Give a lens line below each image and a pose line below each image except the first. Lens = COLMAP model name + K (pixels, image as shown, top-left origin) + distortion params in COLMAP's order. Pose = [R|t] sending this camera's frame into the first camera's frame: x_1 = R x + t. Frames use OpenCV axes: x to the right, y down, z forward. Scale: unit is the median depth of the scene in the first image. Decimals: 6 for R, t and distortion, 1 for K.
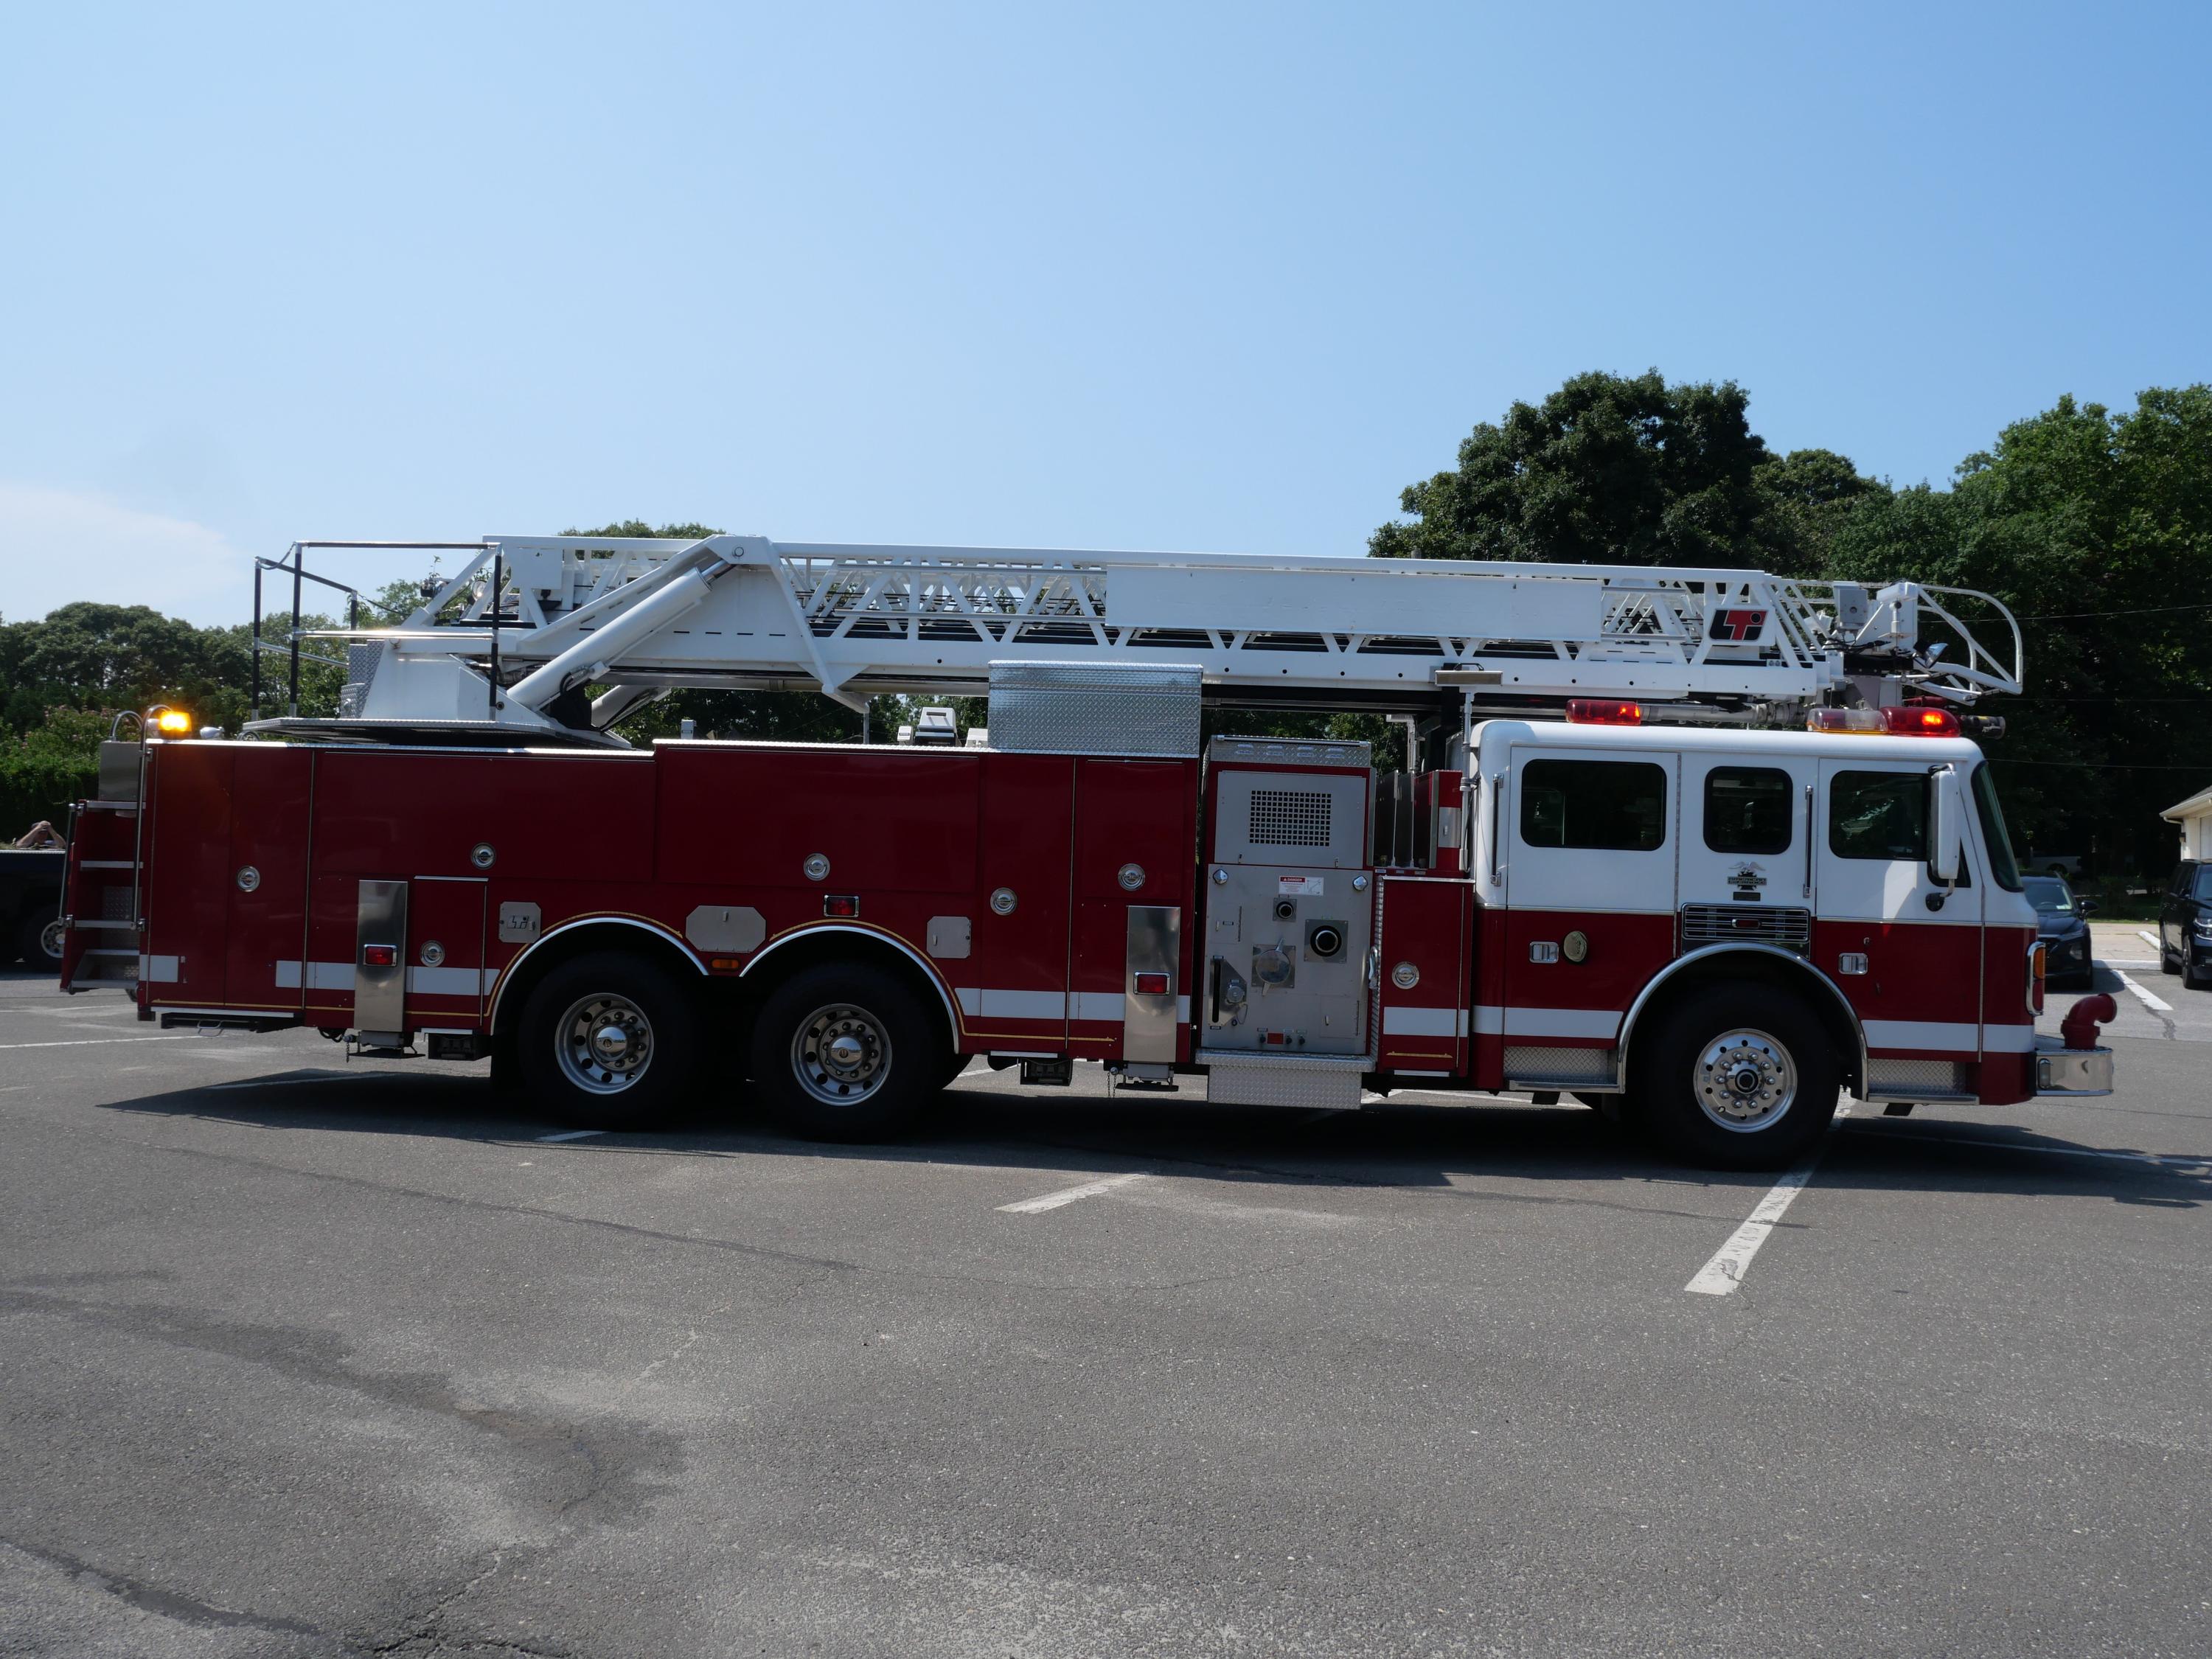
lens RADIAL K [[1592.2, 0, 1103.8], [0, 1592.2, 846.6], [0, 0, 1]] dist [-0.089368, 0.091642]
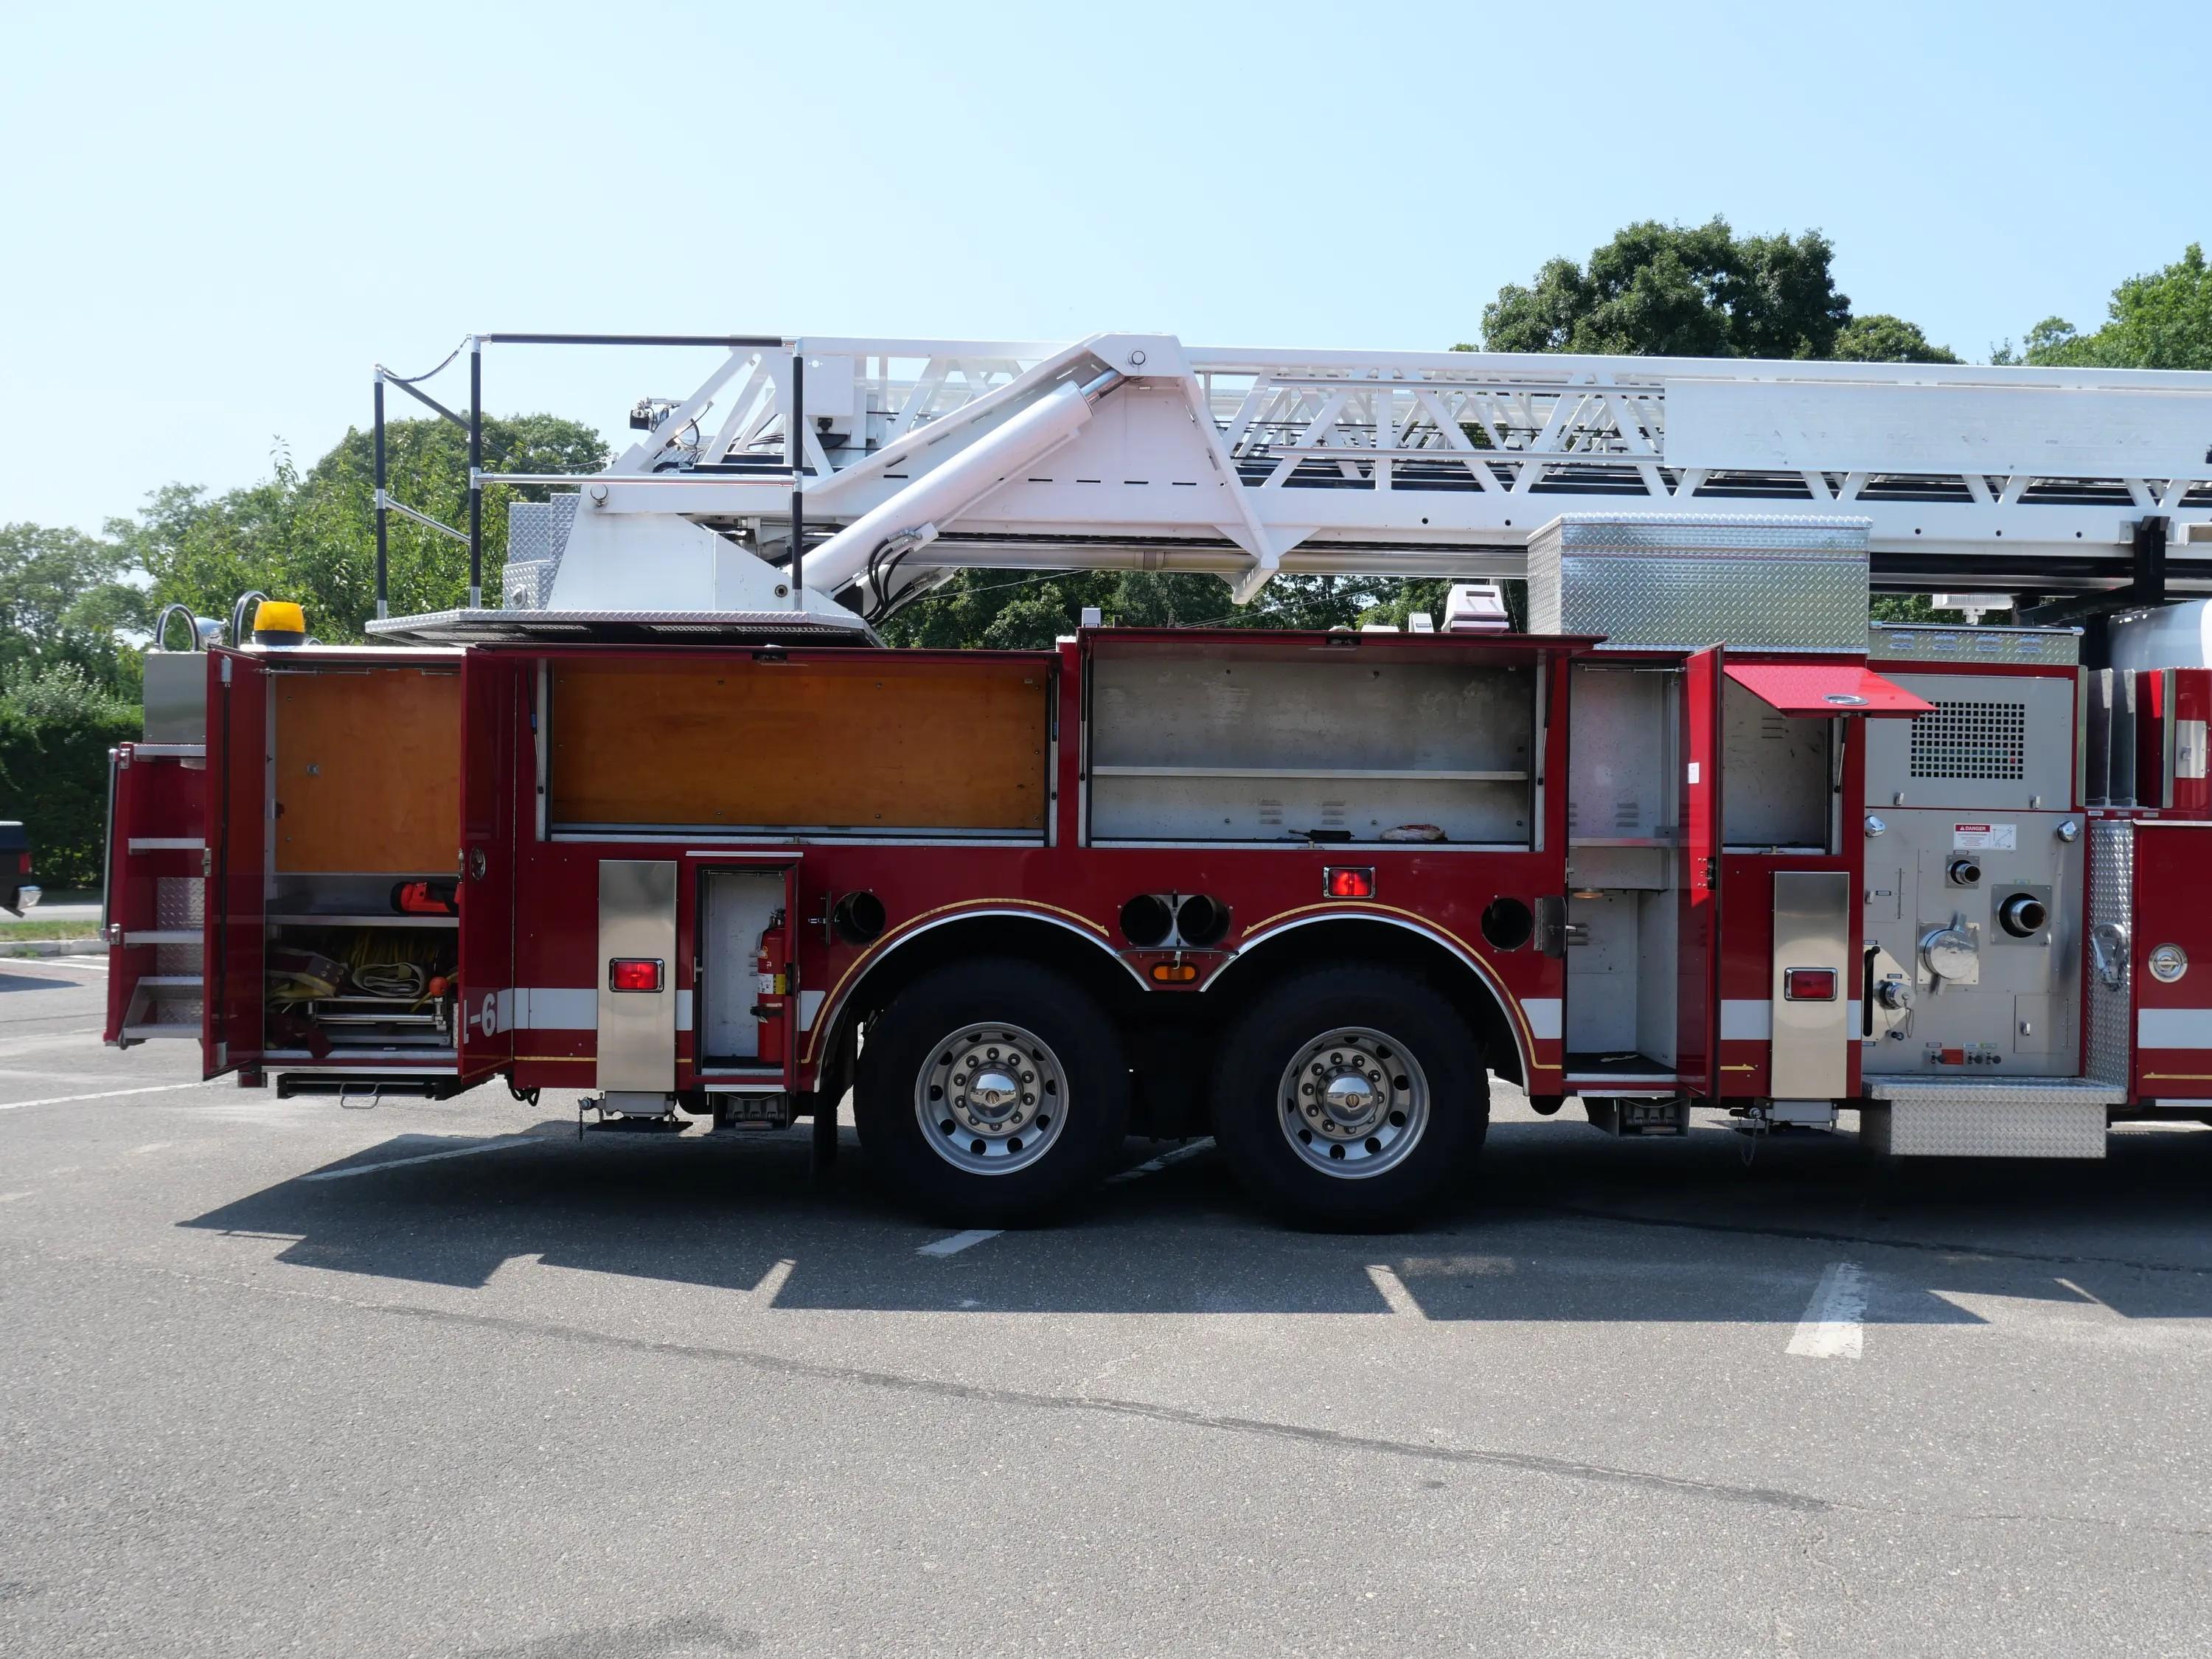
lens RADIAL K [[1811.6, 0, 1106.0], [0, 1811.6, 829.5], [0, 0, 1]] dist [-0.011190, 0.003597]
pose [[0.997341, -0.020746, 0.069854, -0.297871], [0.019312, 0.999590, 0.021135, -0.002603], [-0.070264, -0.019730, 0.997333, 0.226195]]
